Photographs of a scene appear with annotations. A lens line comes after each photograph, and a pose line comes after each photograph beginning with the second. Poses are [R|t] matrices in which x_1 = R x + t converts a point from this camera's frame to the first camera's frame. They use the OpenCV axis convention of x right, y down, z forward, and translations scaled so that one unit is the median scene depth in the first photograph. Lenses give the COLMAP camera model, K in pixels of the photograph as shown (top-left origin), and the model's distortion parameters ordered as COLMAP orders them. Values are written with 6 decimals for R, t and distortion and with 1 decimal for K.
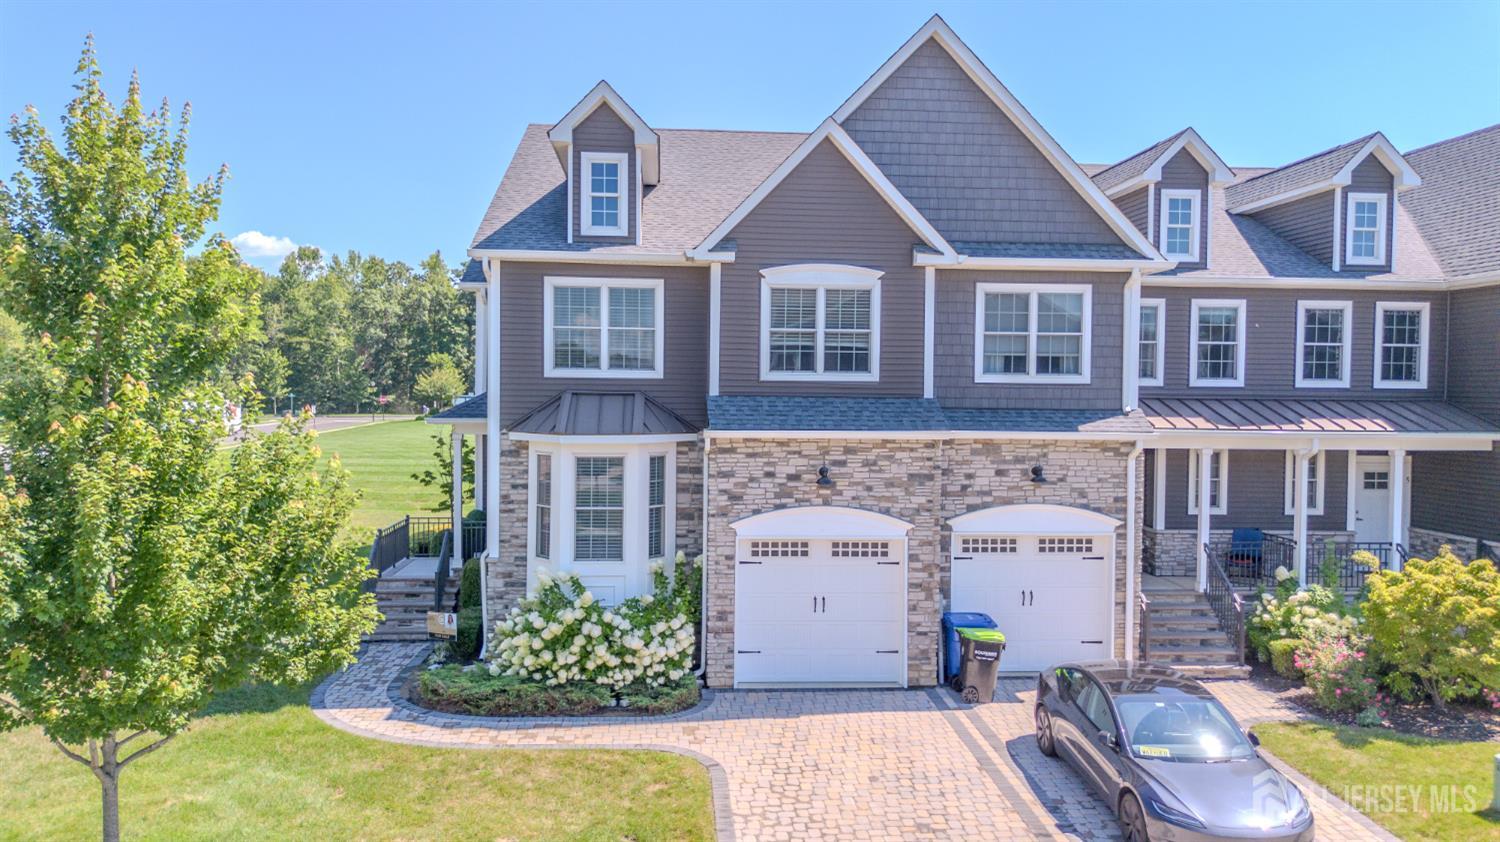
lens RADIAL K [[1074.2, 0, 748.0], [0, 1074.2, 408.8], [0, 0, 1]] dist [0.056058, -0.063662]
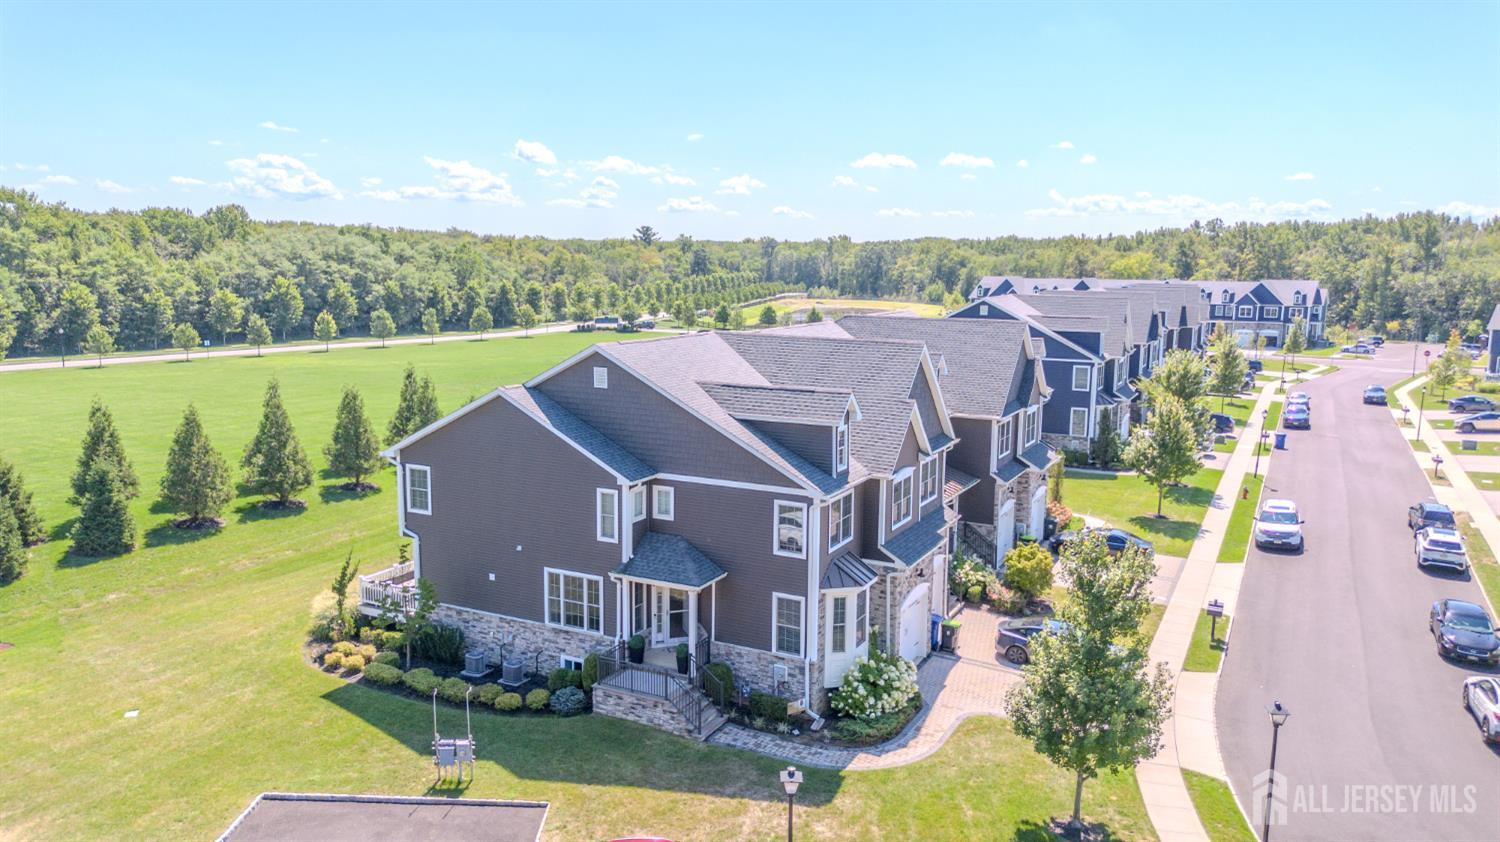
lens RADIAL K [[1074.2, 0, 746.6], [0, 1074.2, 397.5], [0, 0, 1]] dist [0.056058, -0.063662]
pose [[0.536471, -0.111139, 0.836569, -1.758946], [0.011257, 0.992145, 0.124589, -0.520527], [-0.843844, -0.057421, 0.533508, 0.180974]]
